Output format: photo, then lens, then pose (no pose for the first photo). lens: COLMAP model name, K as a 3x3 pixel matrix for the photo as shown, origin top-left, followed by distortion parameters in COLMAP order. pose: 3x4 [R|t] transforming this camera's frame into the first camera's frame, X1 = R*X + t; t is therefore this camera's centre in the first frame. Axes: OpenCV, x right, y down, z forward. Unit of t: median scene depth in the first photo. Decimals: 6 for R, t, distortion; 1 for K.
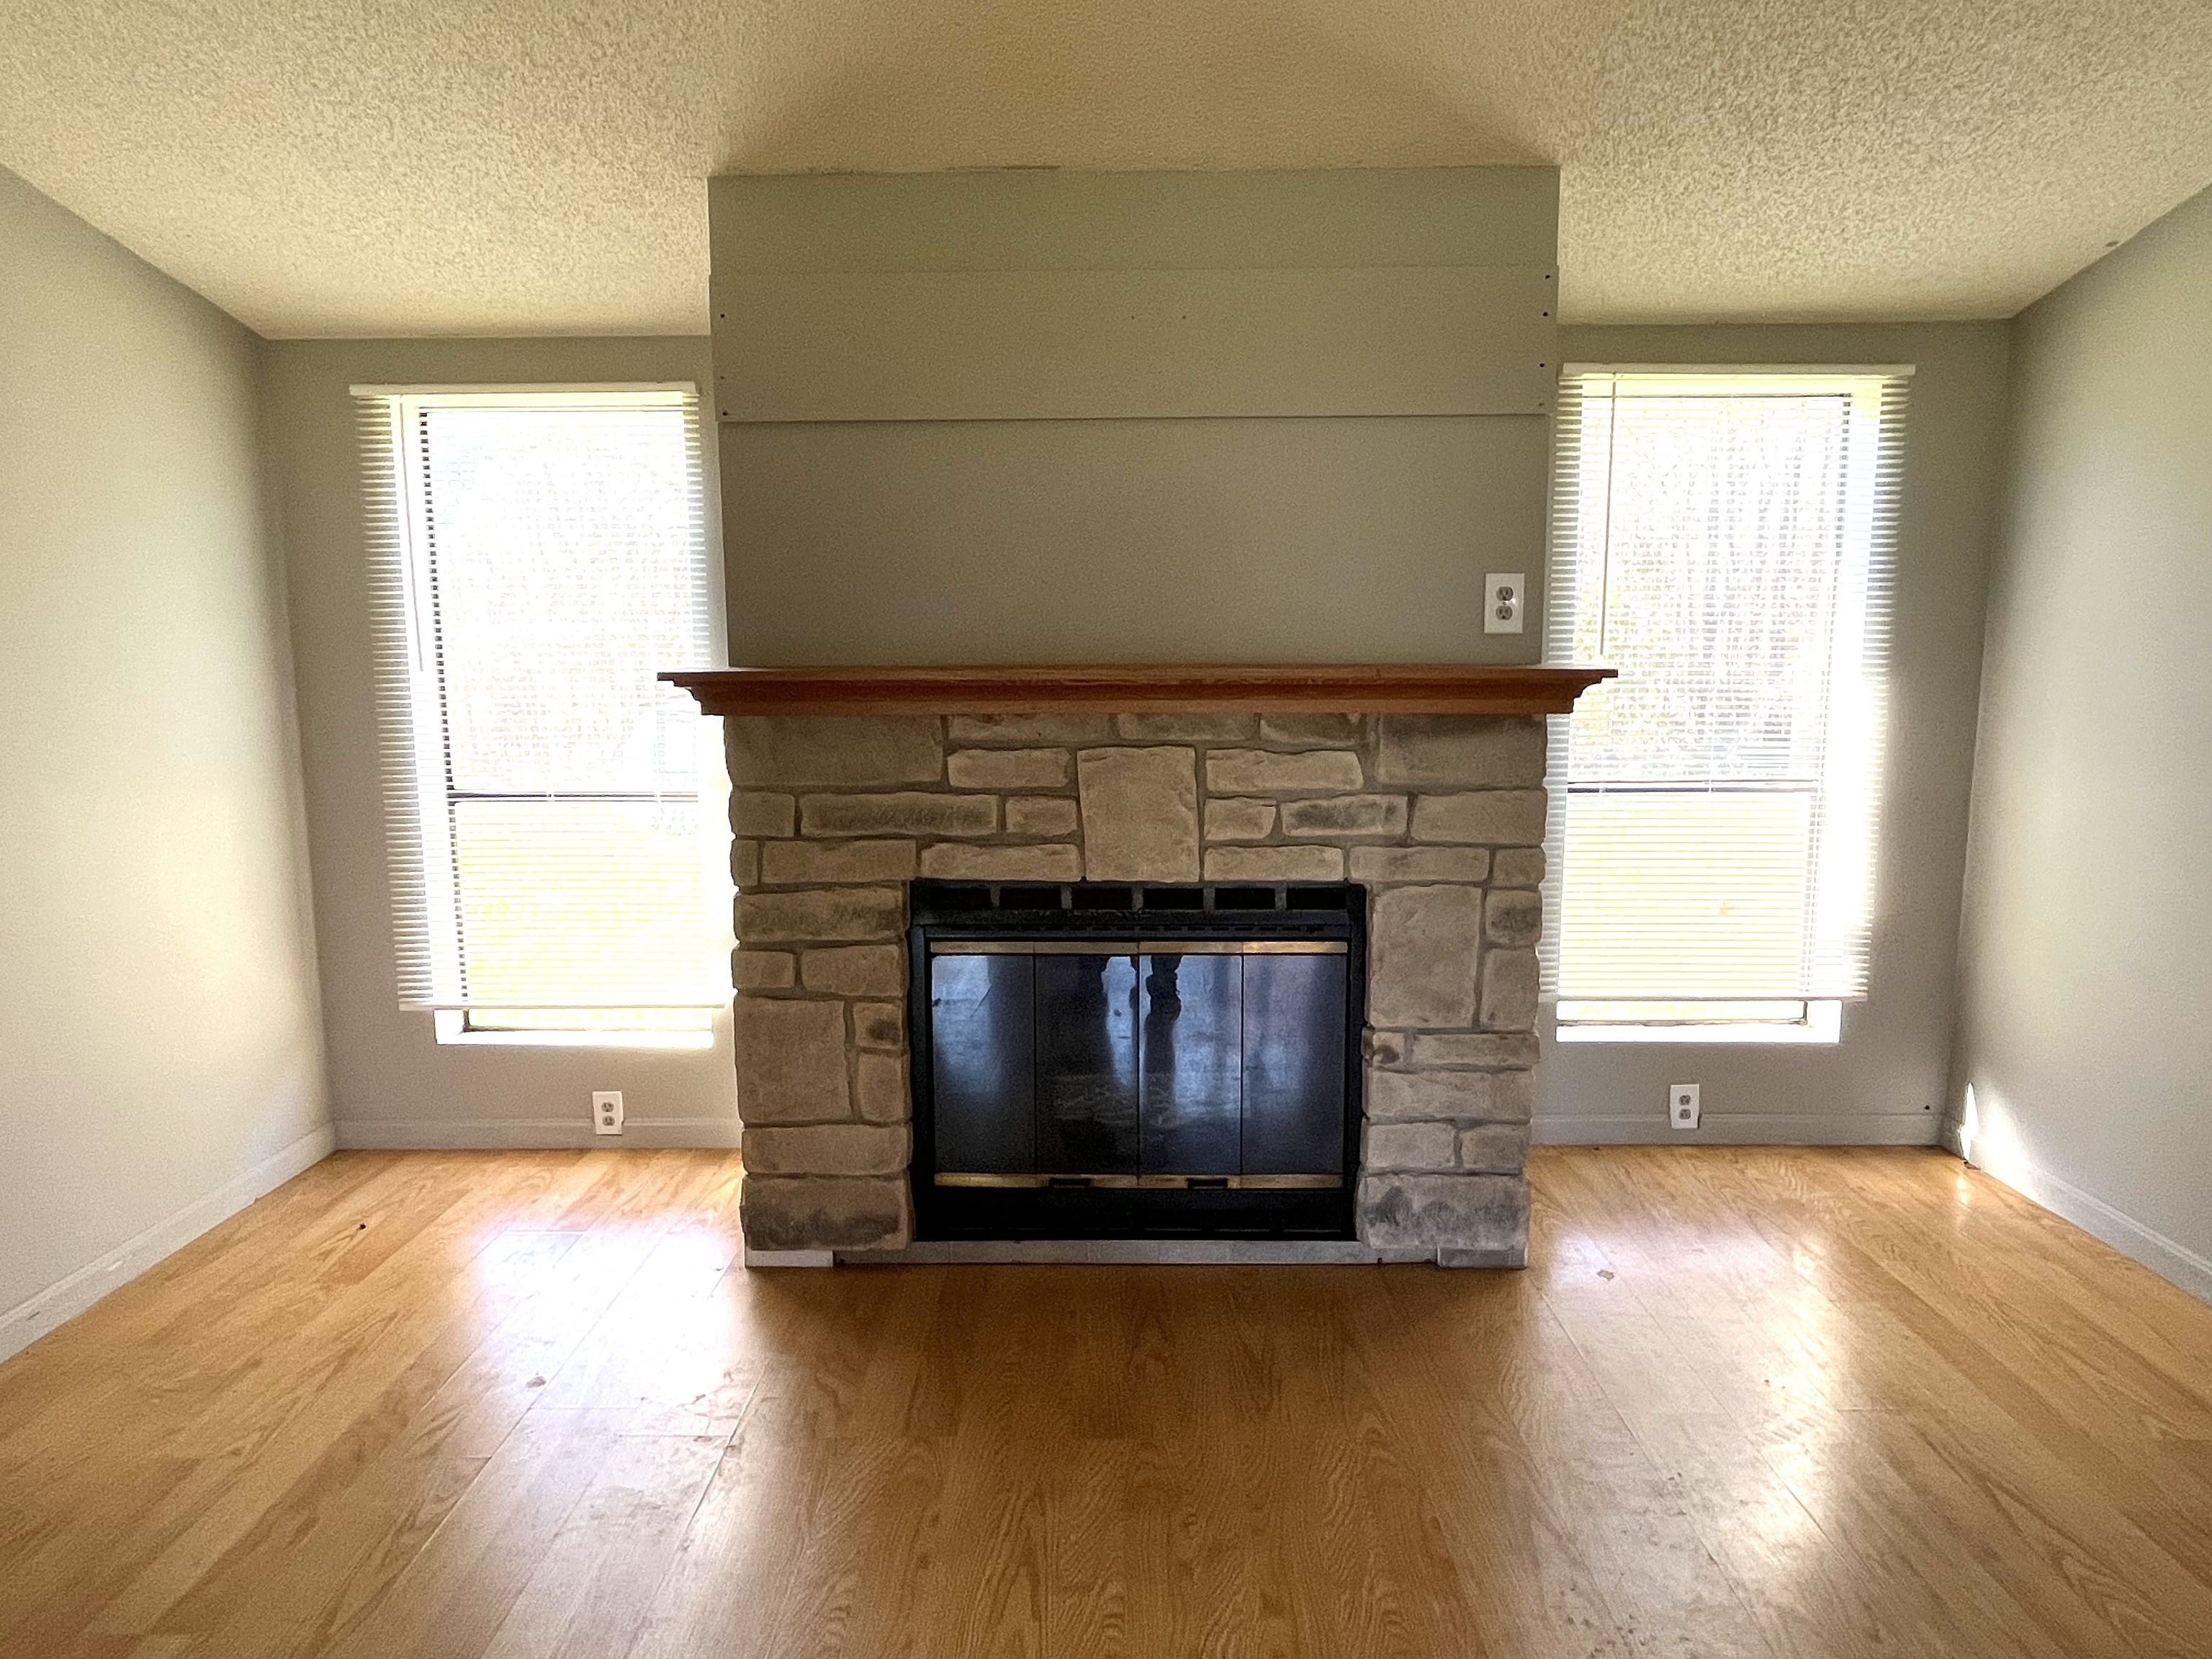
lens RADIAL K [[1320.9, 0, 1106.0], [0, 1320.9, 829.5], [0, 0, 1]] dist [-0.002078, -0.000700]
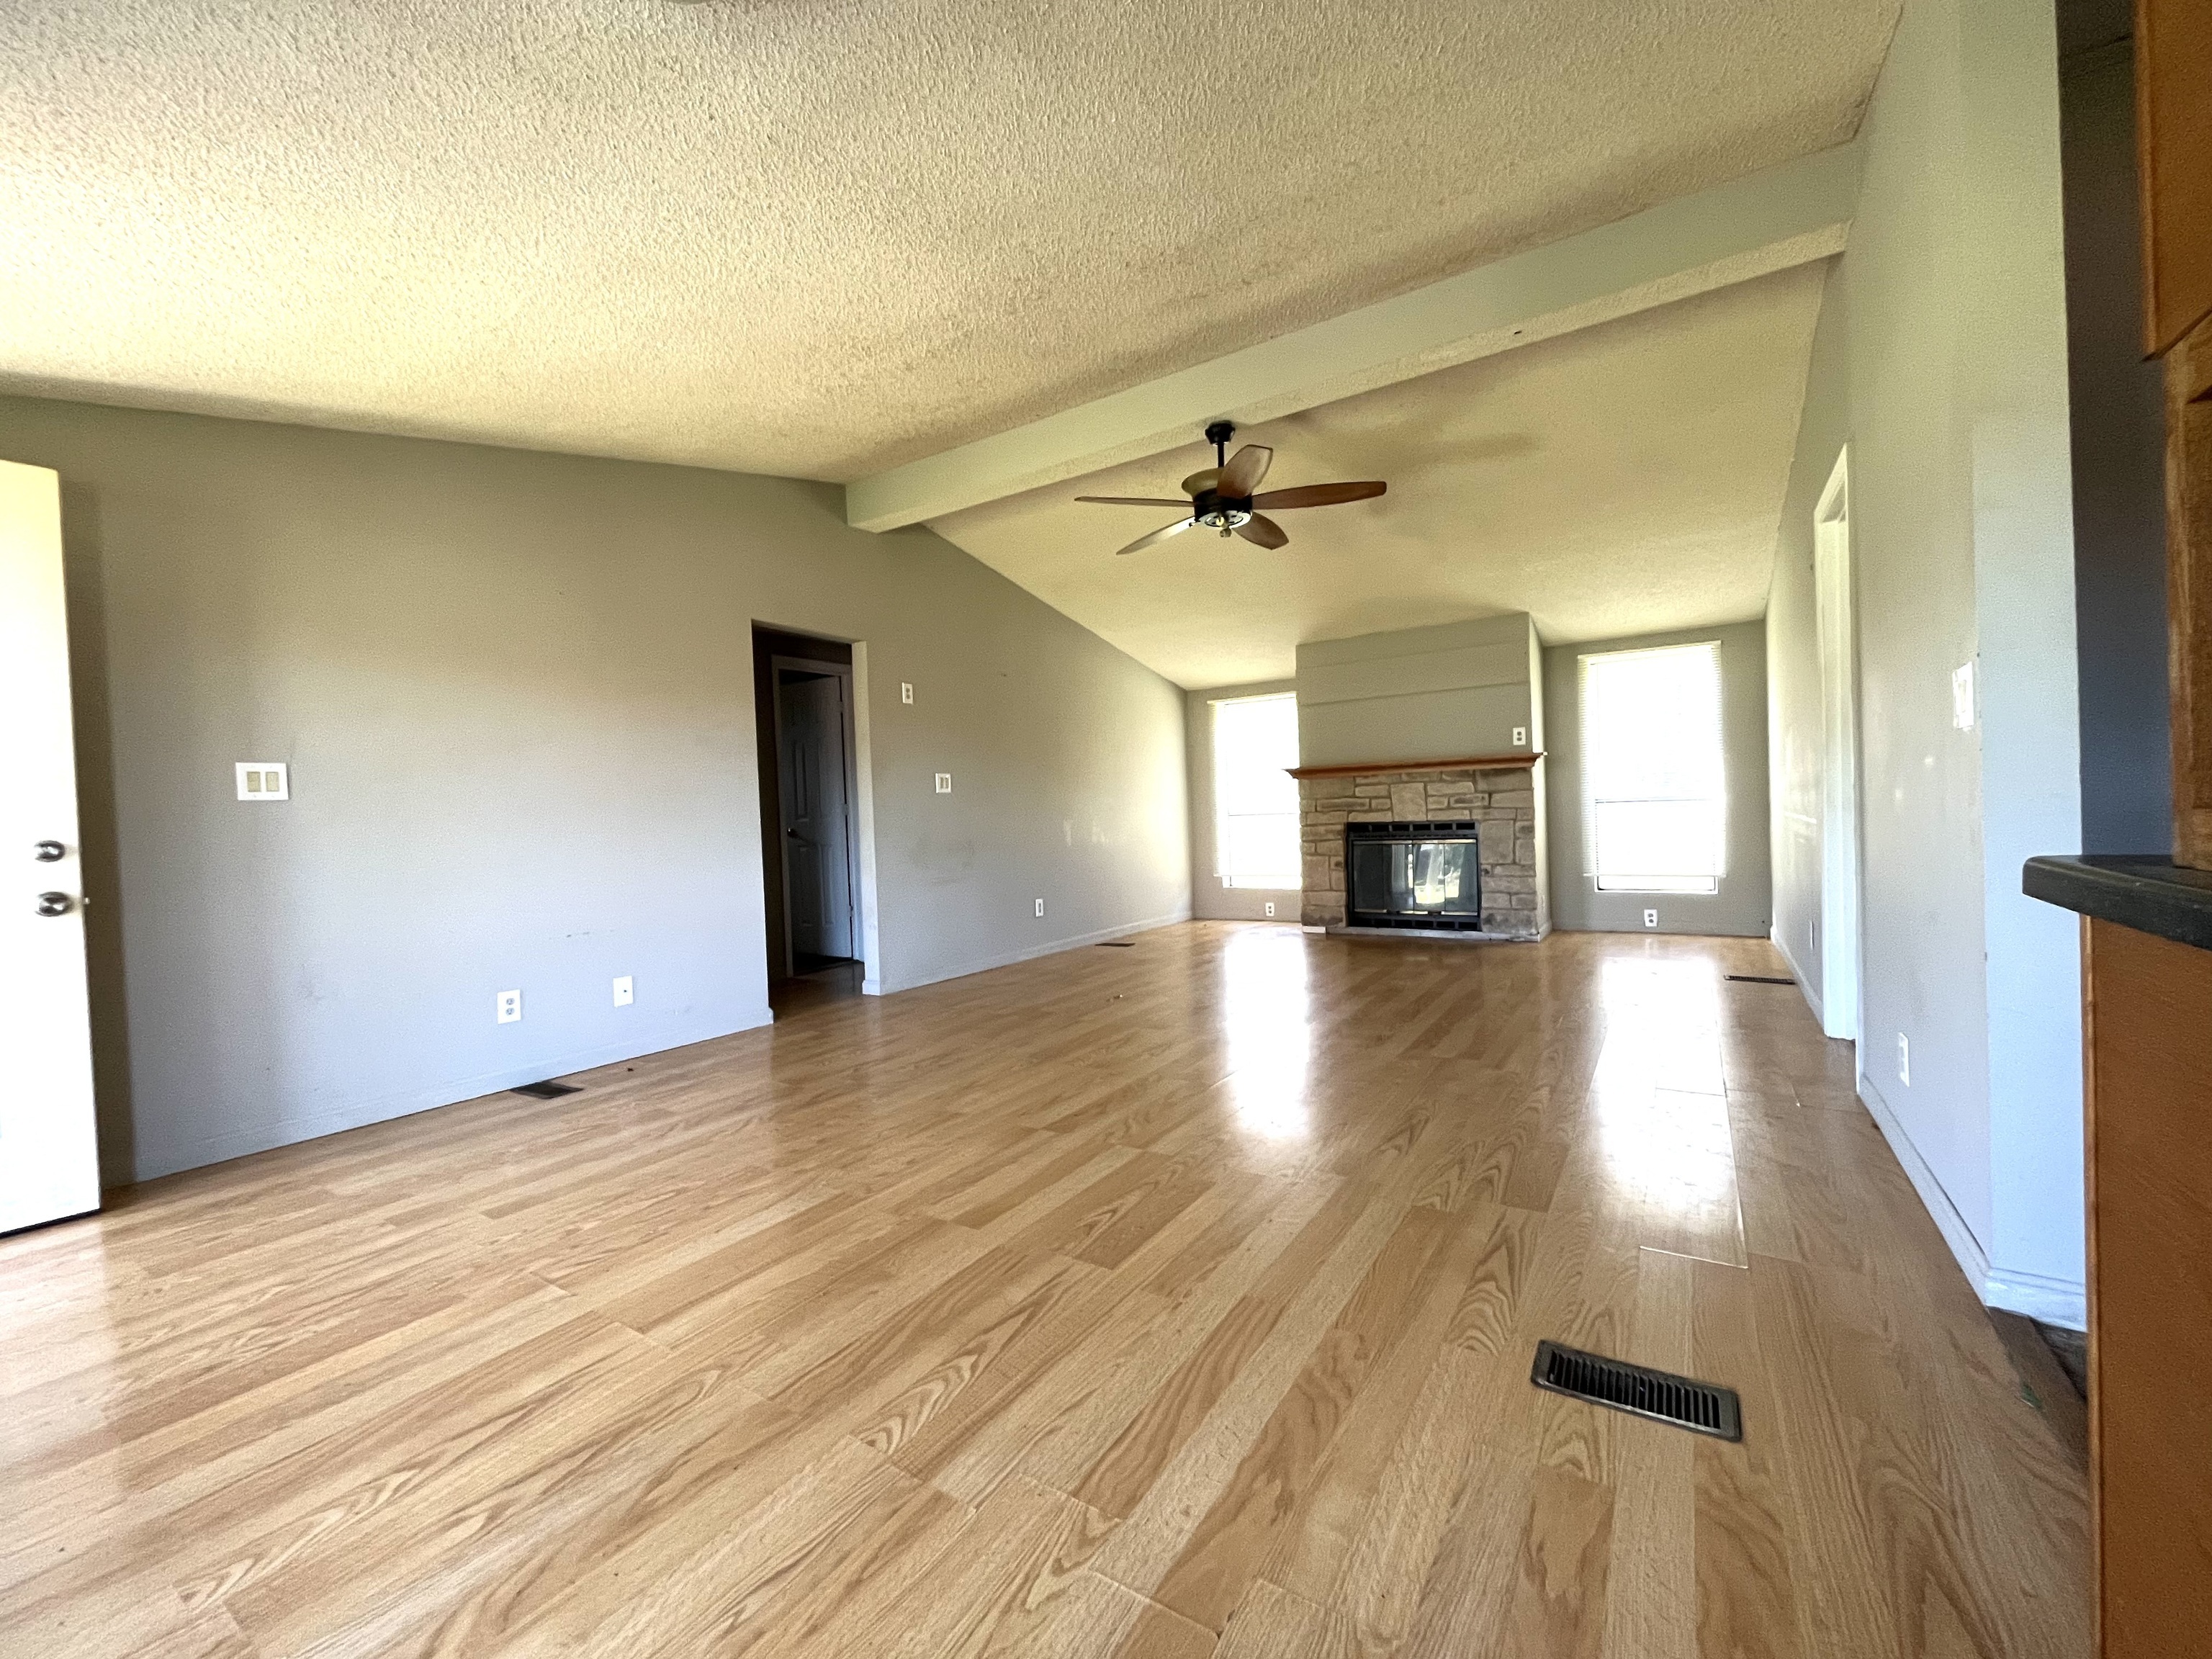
lens RADIAL K [[891.6, 0, 1107.0], [0, 891.6, 835.0], [0, 0, 1]] dist [-0.004711, -0.000193]
pose [[0.843825, -0.015362, -0.536398, 0.614666], [-0.039317, 0.995134, -0.090350, 0.319911], [0.535175, 0.097329, 0.839115, -1.417892]]
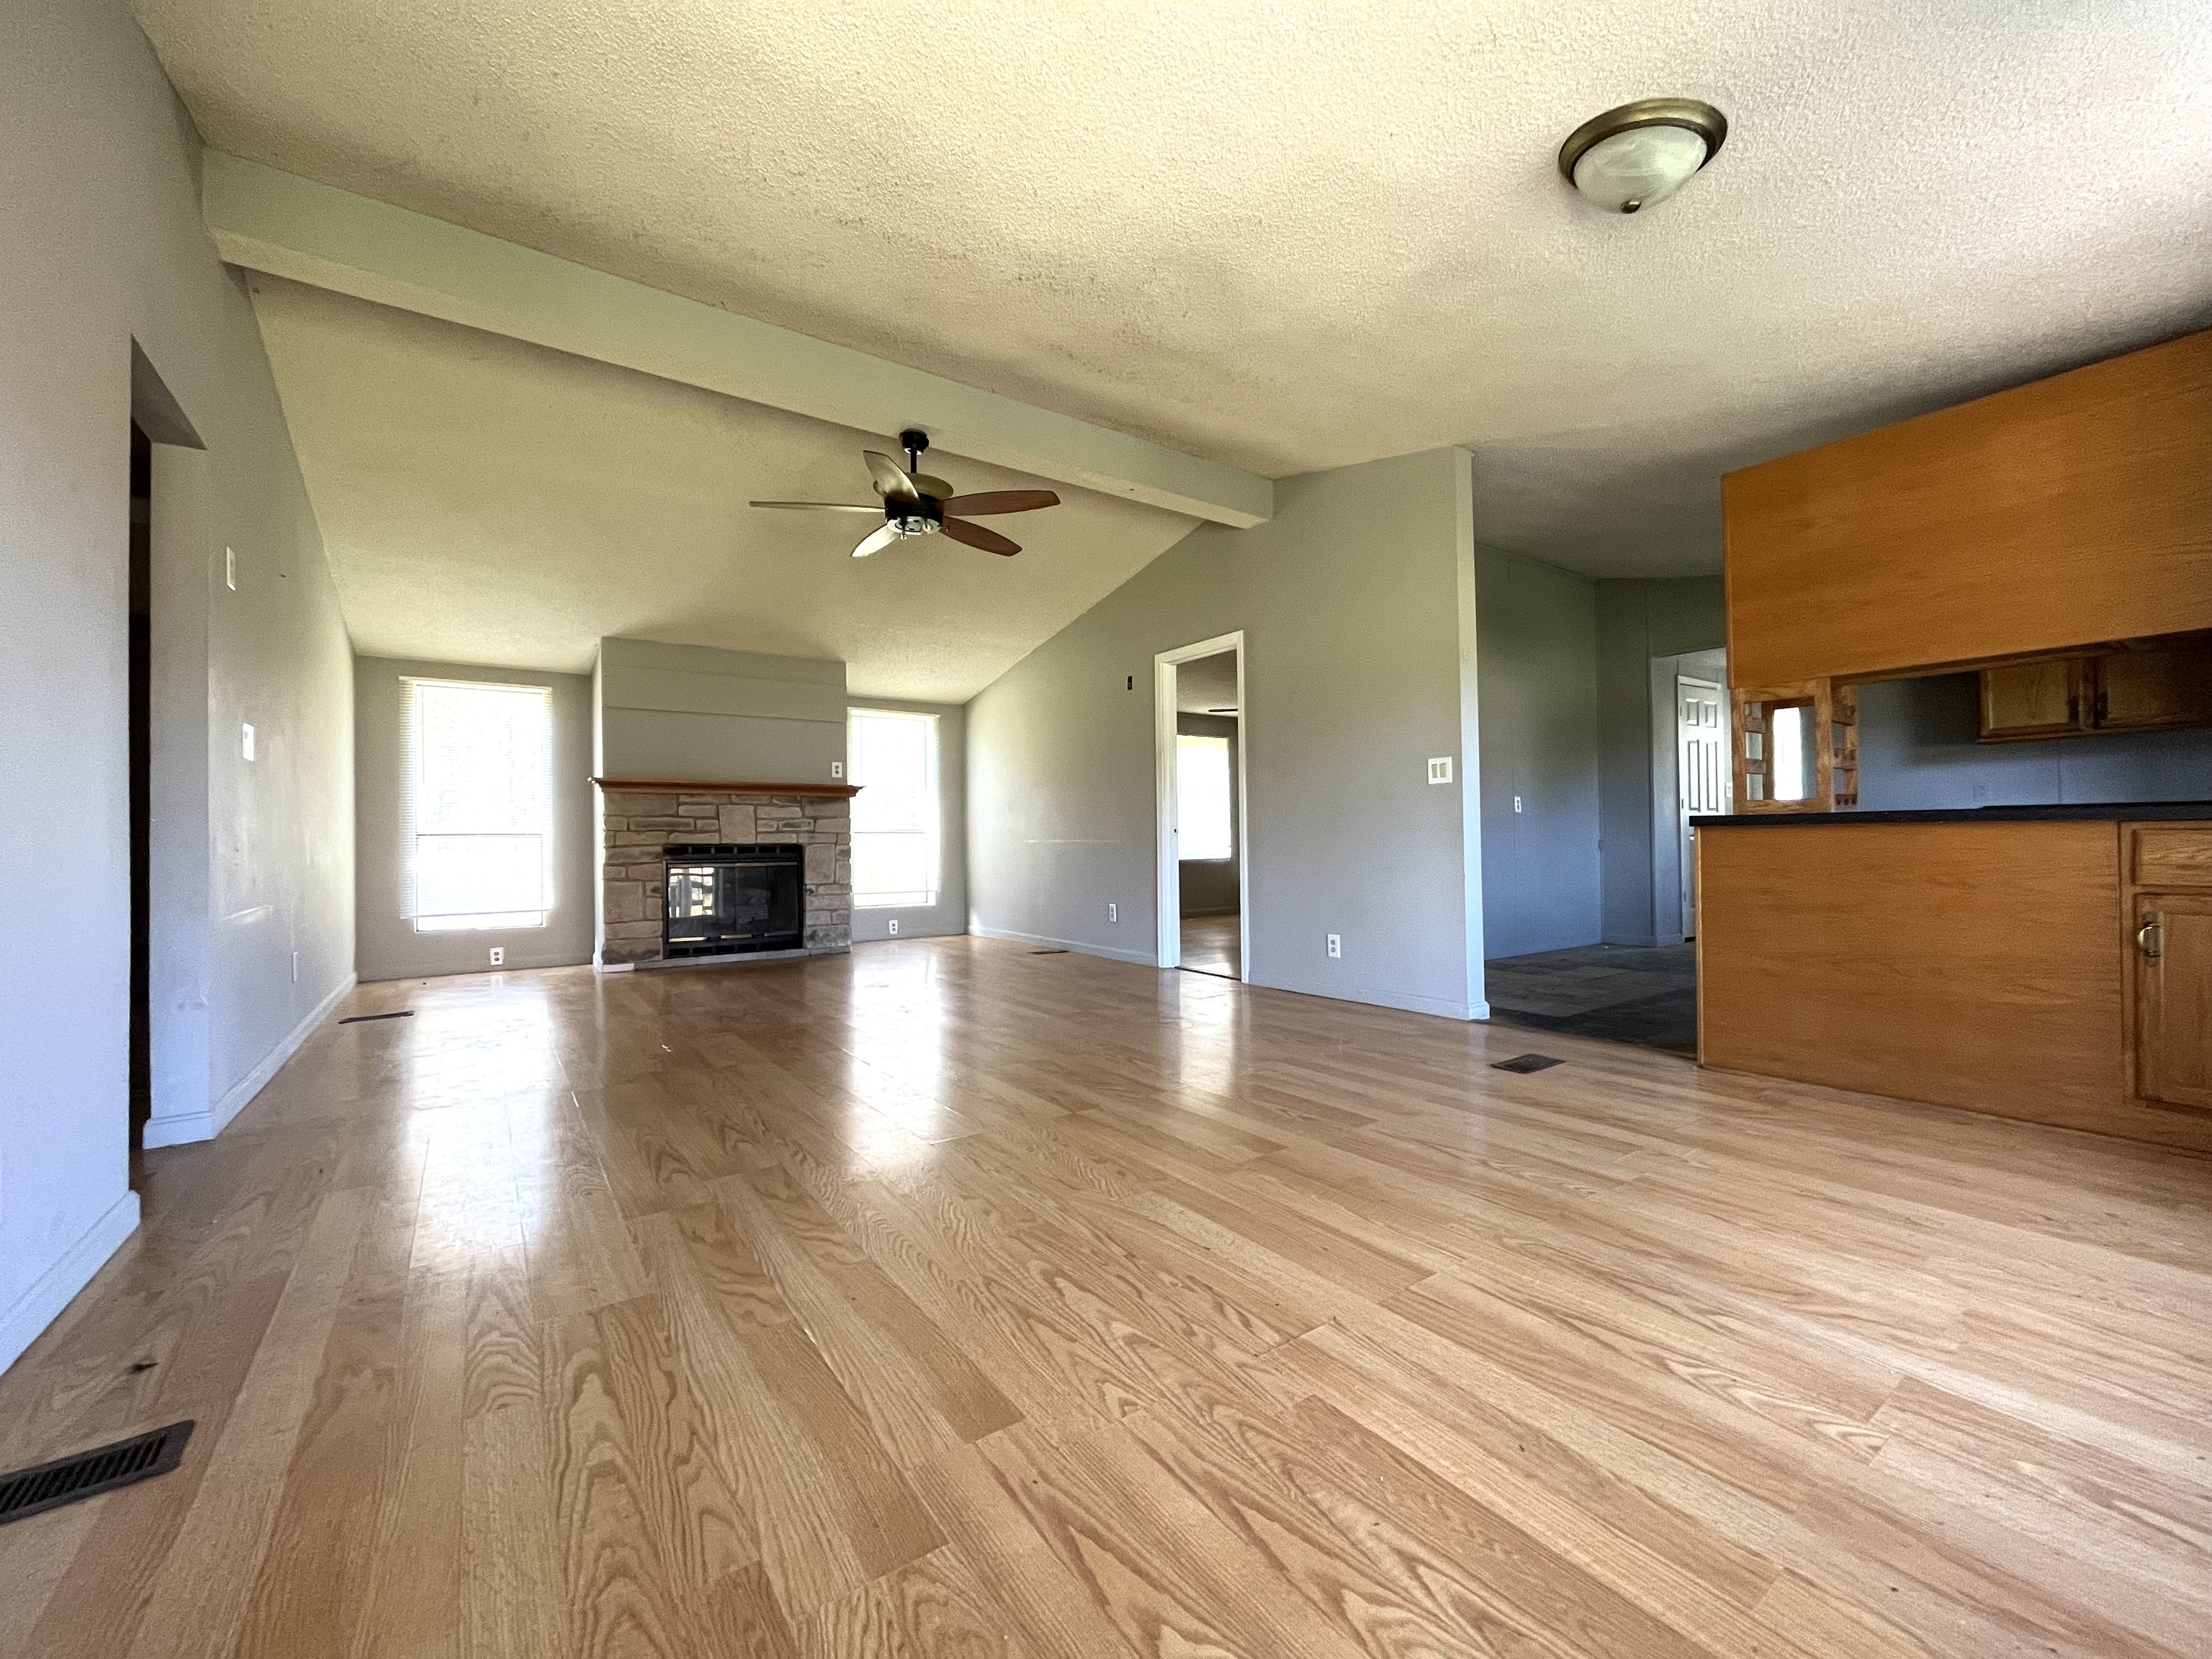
lens RADIAL K [[891.6, 0, 1107.0], [0, 891.6, 835.0], [0, 0, 1]] dist [-0.004711, -0.000193]
pose [[0.811059, -0.001680, 0.584961, -0.553227], [0.088331, 0.988881, -0.119631, 0.380680], [-0.578256, 0.148698, 0.802190, -1.440118]]
